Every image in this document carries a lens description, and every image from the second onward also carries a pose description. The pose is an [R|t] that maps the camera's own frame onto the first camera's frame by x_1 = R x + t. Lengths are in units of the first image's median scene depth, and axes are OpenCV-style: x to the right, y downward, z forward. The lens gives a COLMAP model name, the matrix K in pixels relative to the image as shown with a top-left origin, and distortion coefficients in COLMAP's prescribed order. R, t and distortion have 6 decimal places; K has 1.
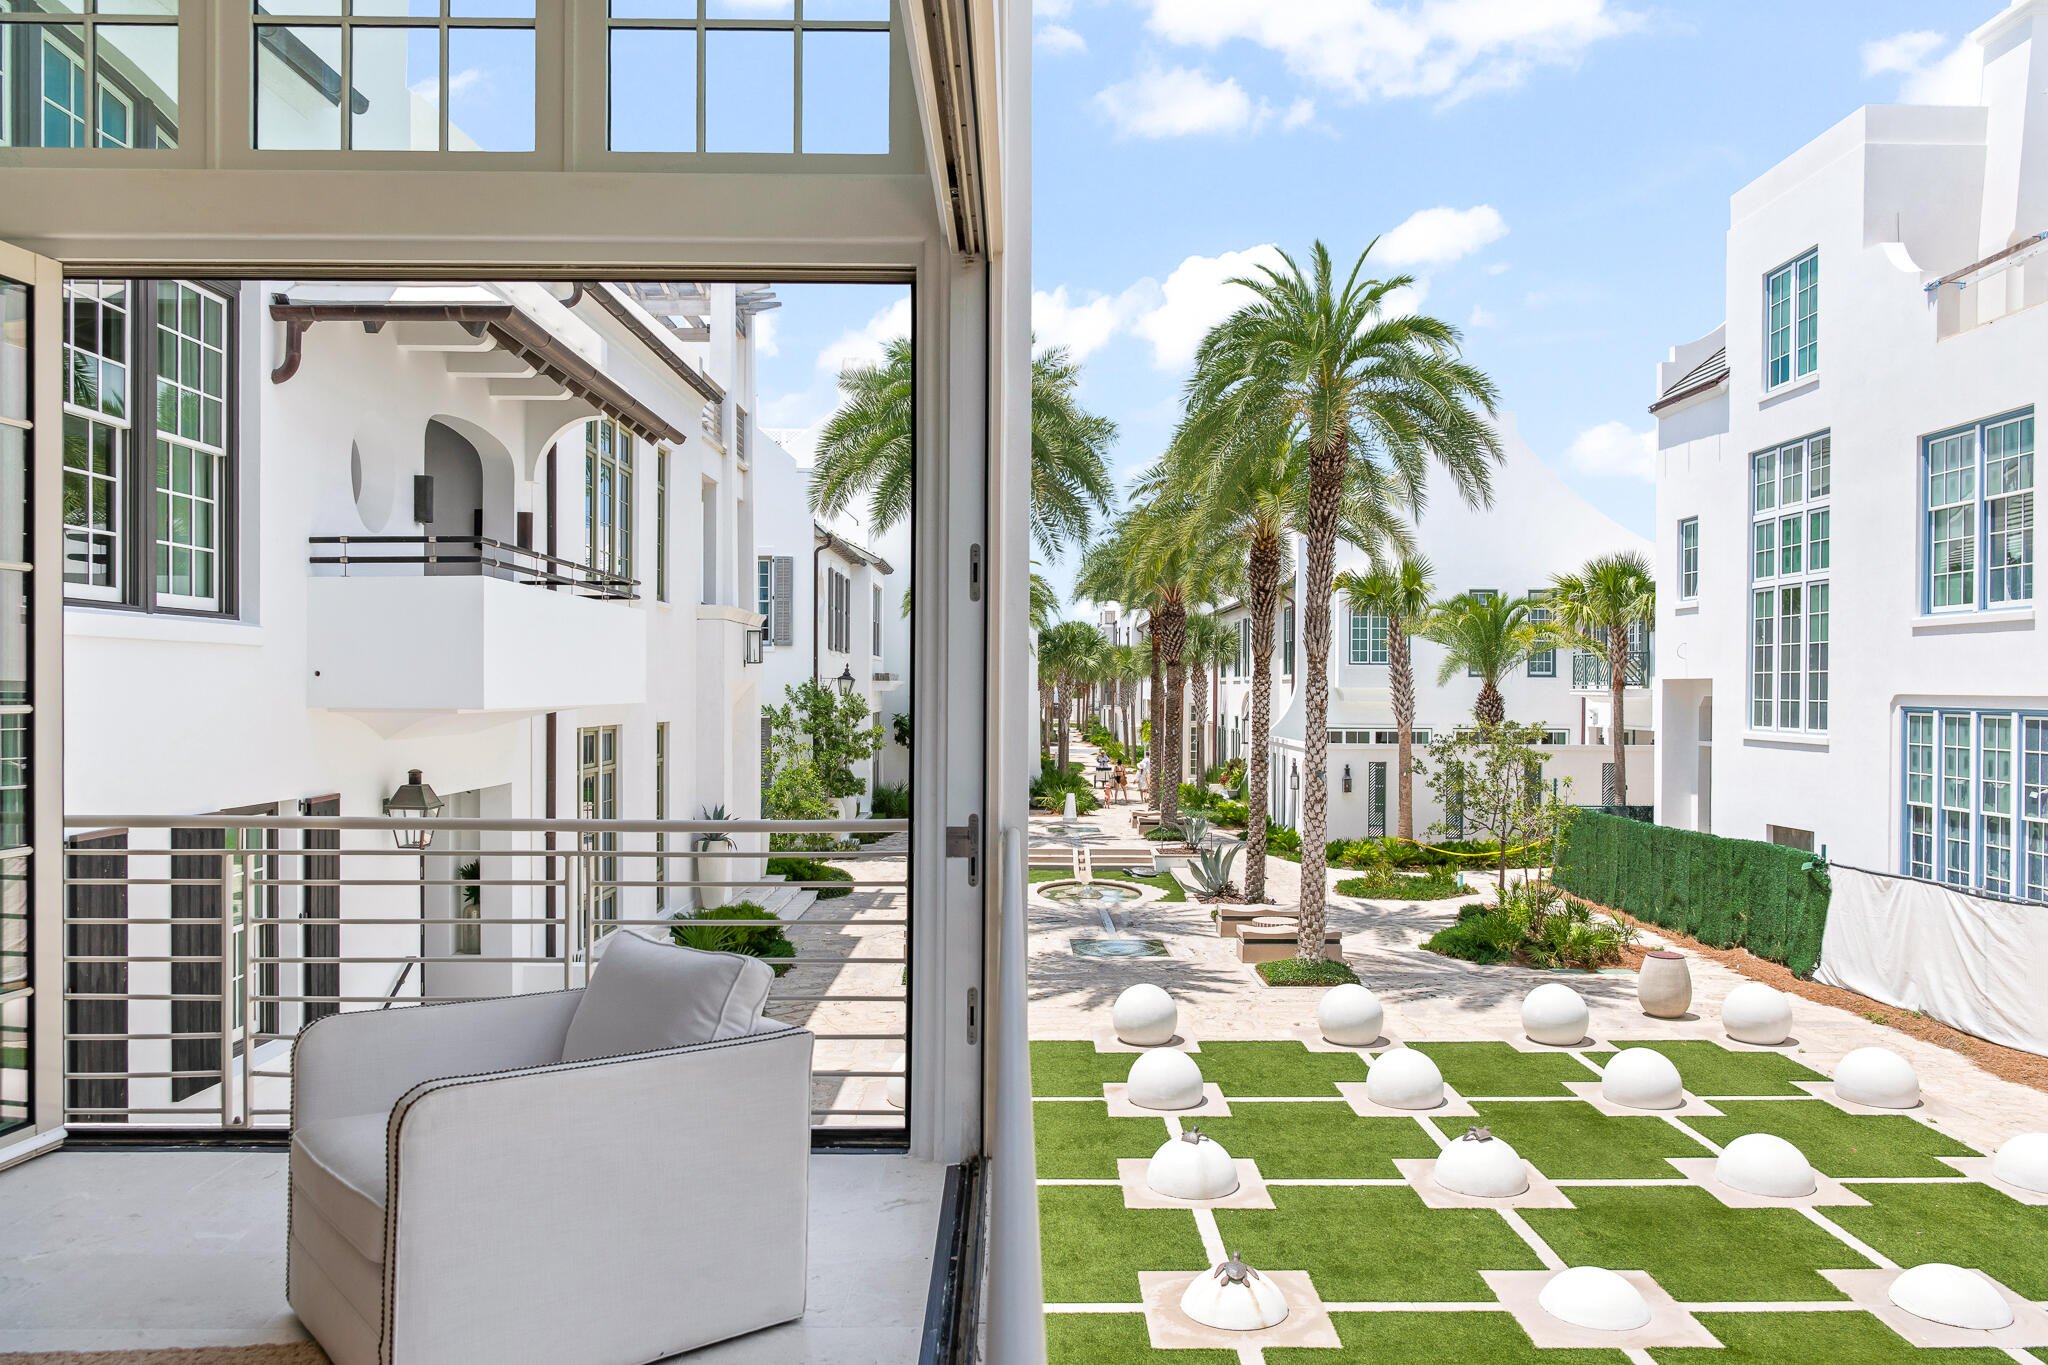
lens RADIAL K [[1490.1, 0, 1060.4], [0, 1490.1, 684.7], [0, 0, 1]] dist [-0.013665, 0.003656]
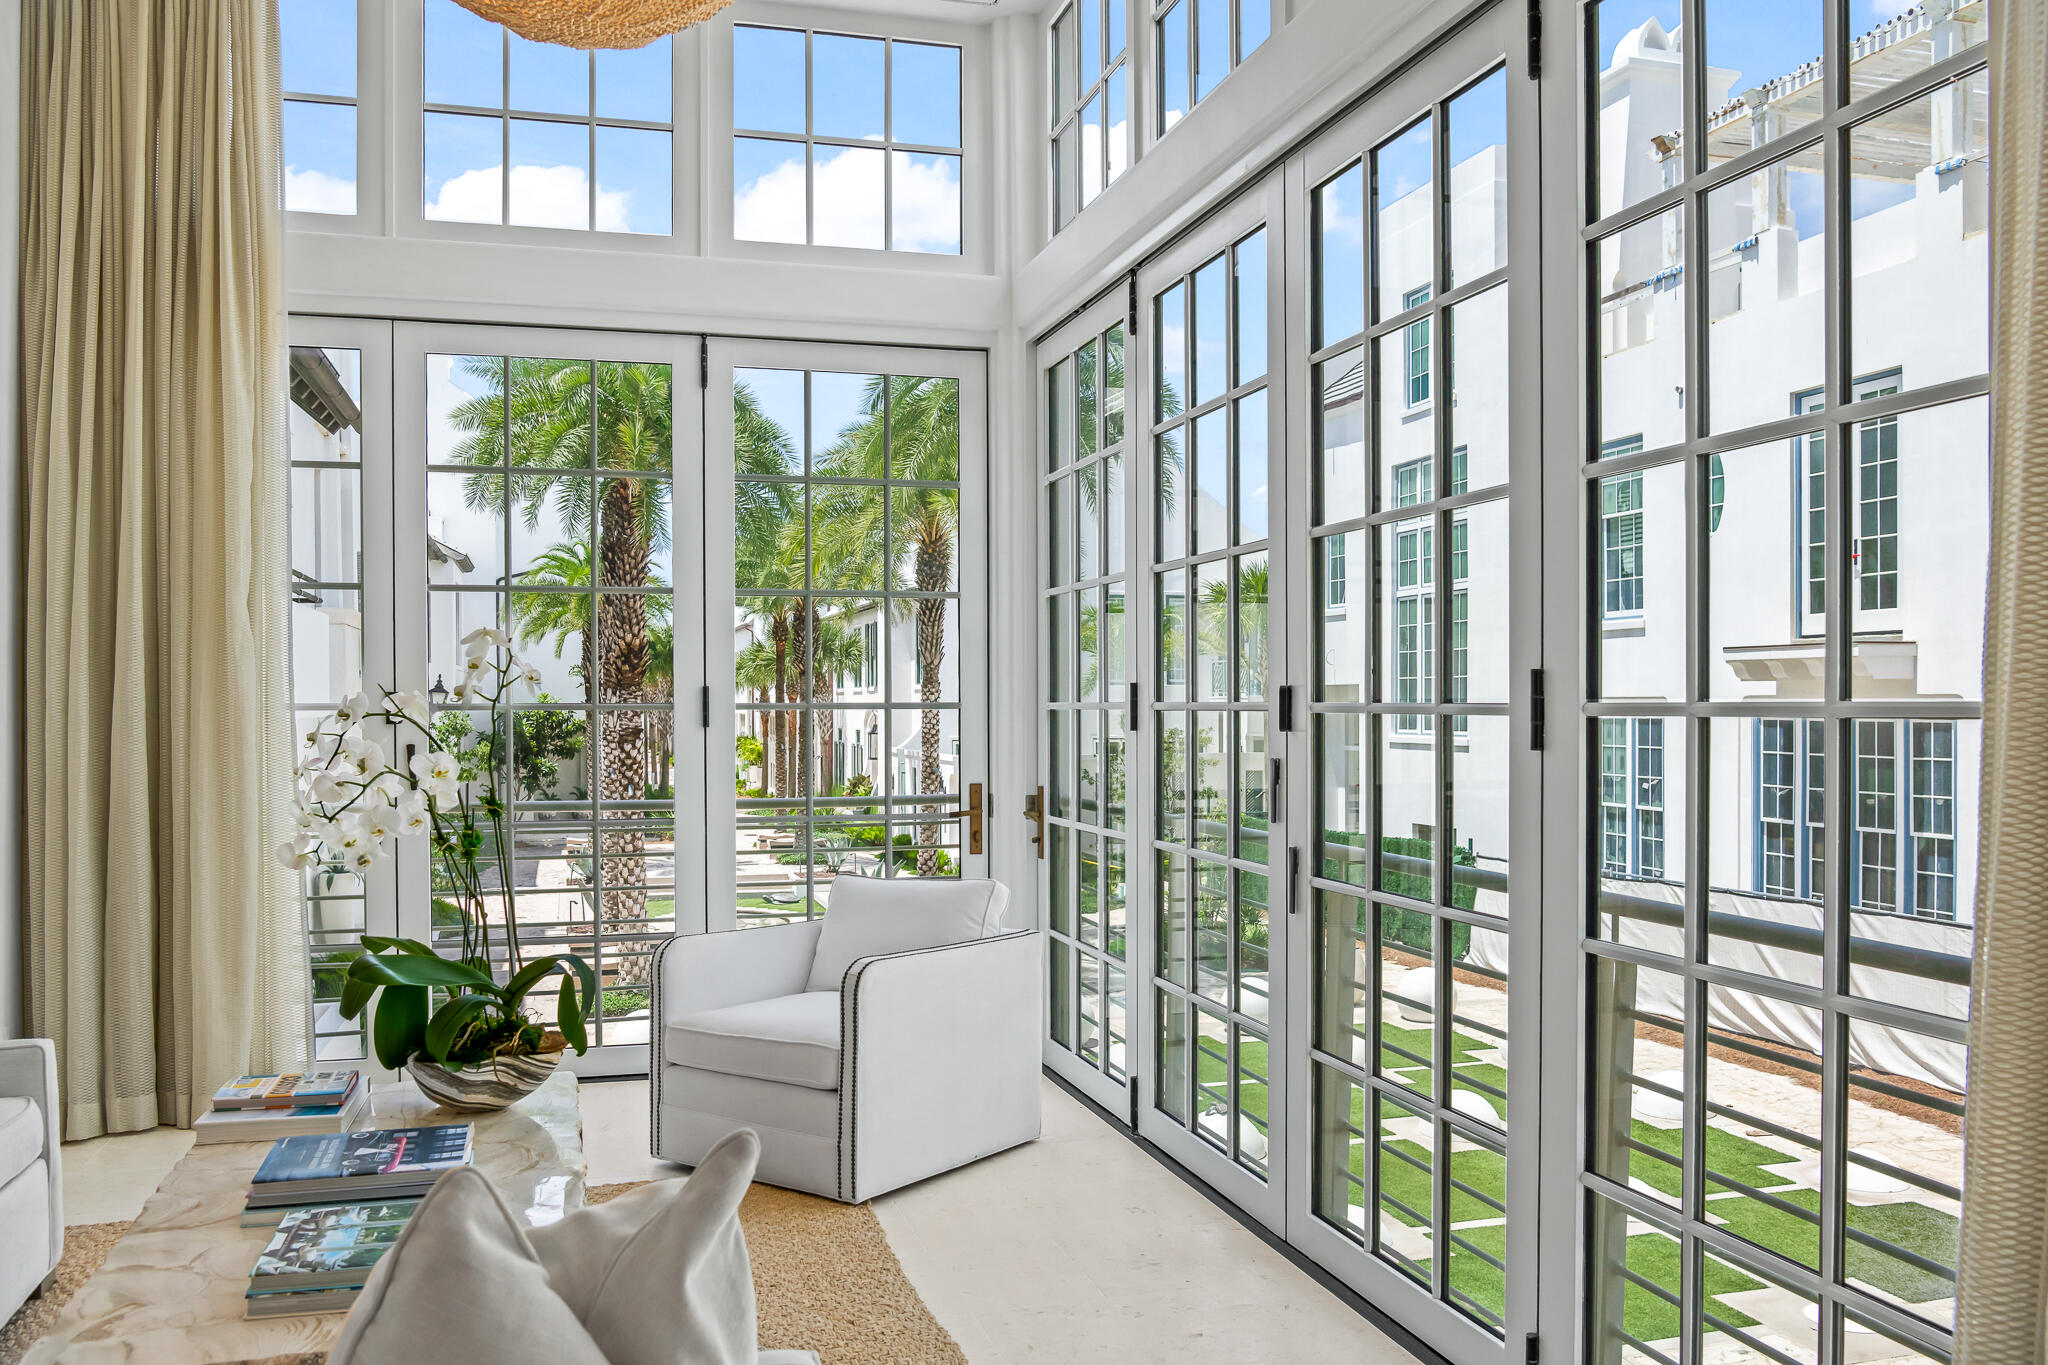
lens RADIAL K [[1724.2, 0, 1038.3], [0, 1724.2, 709.3], [0, 0, 1]] dist [-0.056334, 0.033037]
pose [[0.963003, -0.010536, 0.269283, -0.112414], [0.008887, 0.999934, 0.007343, 0.003161], [-0.269343, -0.004678, 0.963033, -0.100408]]
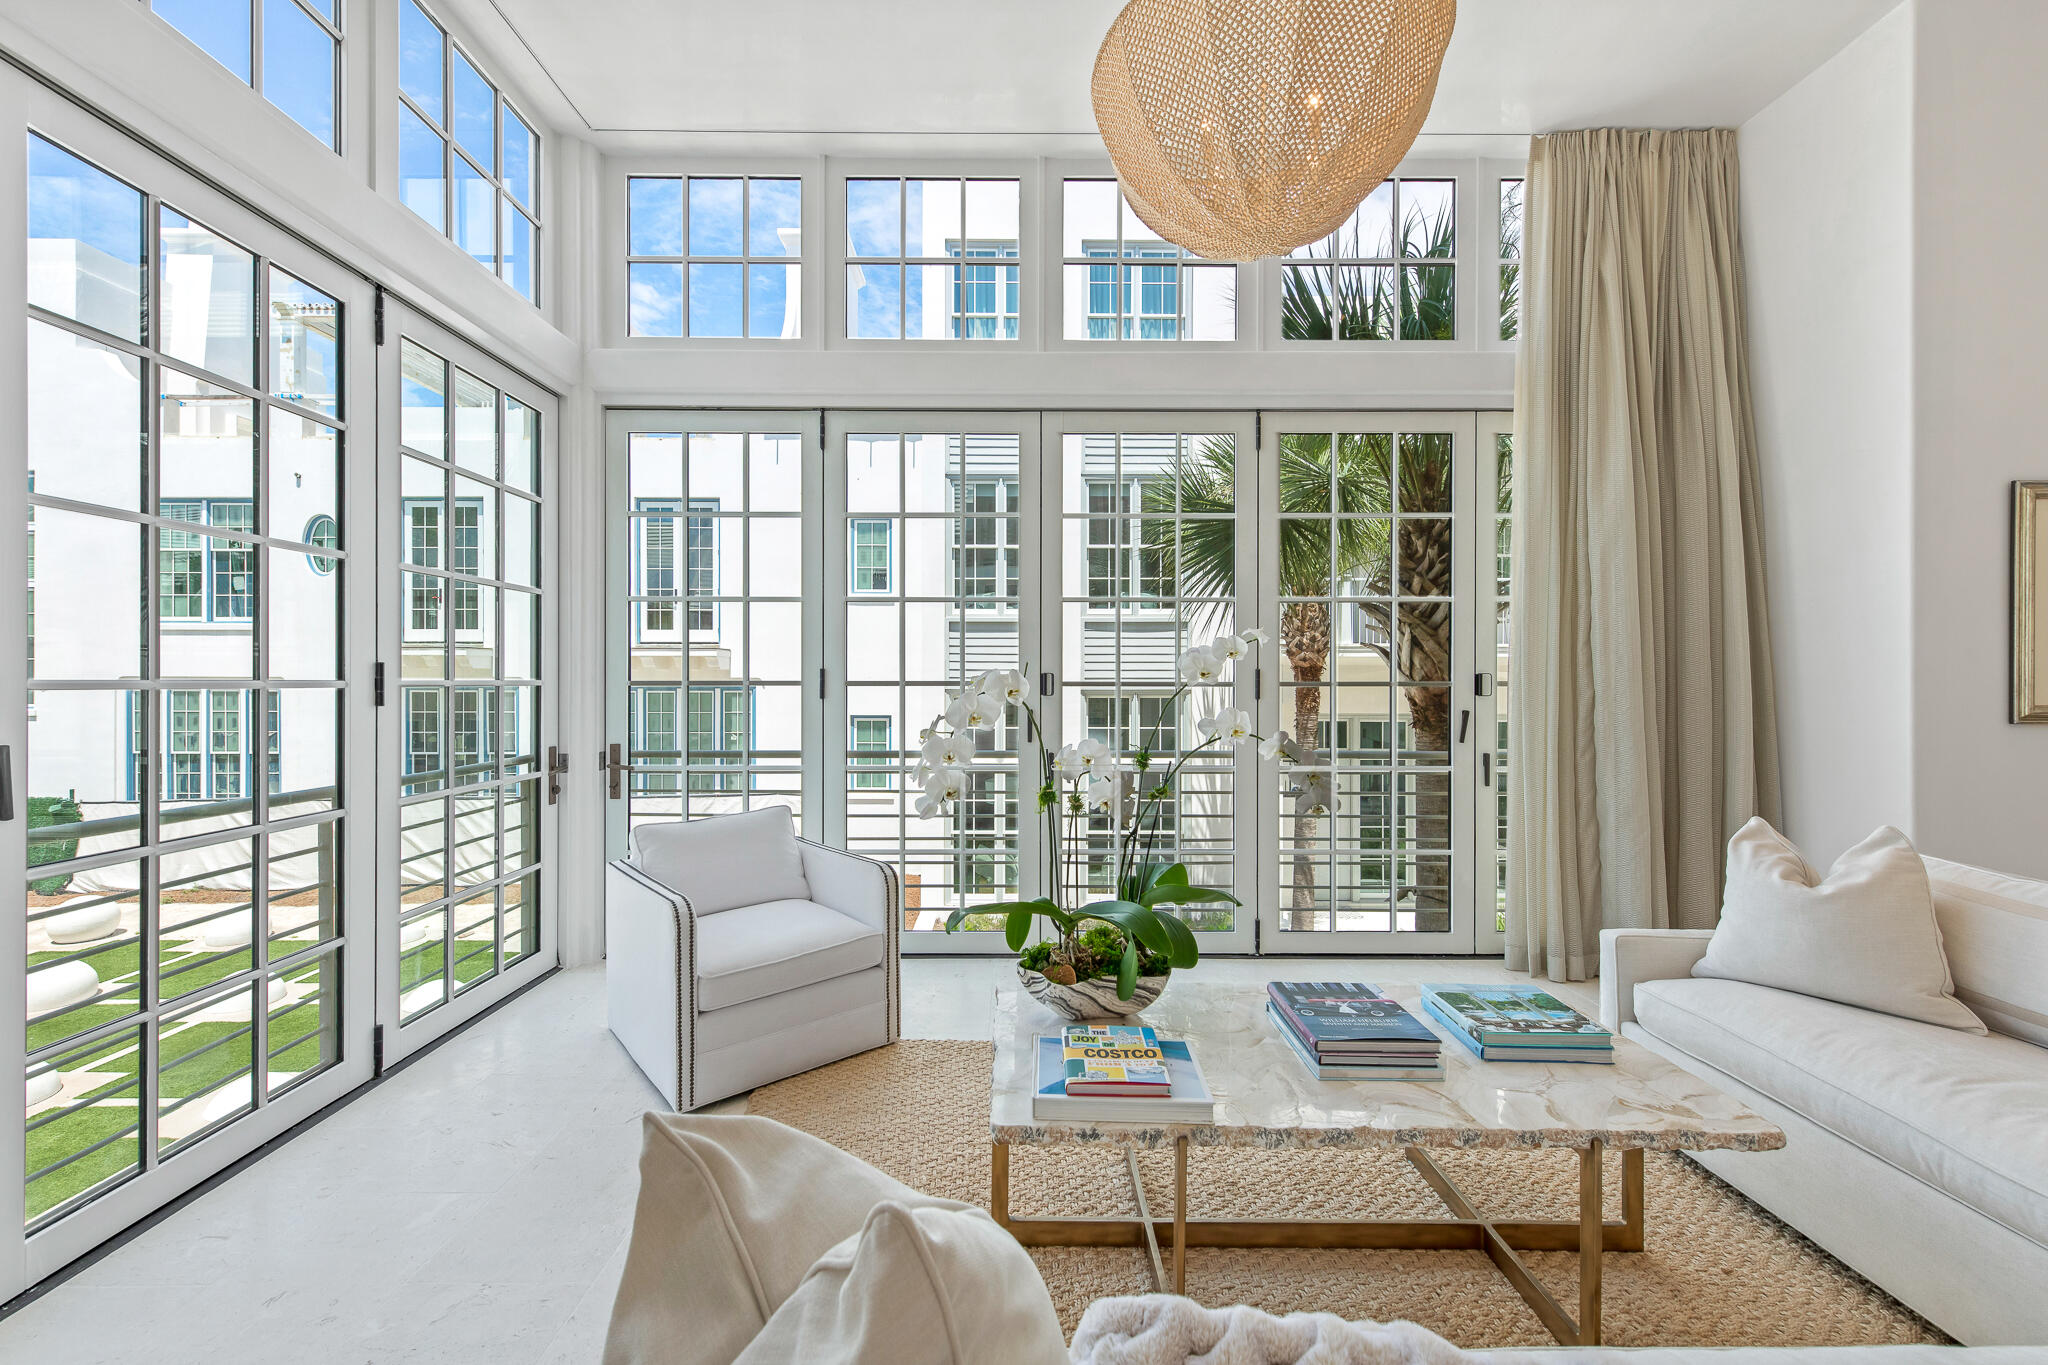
lens RADIAL K [[810.8, 0, 1071.4], [0, 810.8, 671.9], [0, 0, 1]] dist [0.002971, 0.000079]
pose [[-0.040029, 0.004250, 0.999189, -0.243418], [-0.003345, 0.999985, -0.004387, 0.002606], [-0.999193, -0.003518, -0.040014, 0.128383]]
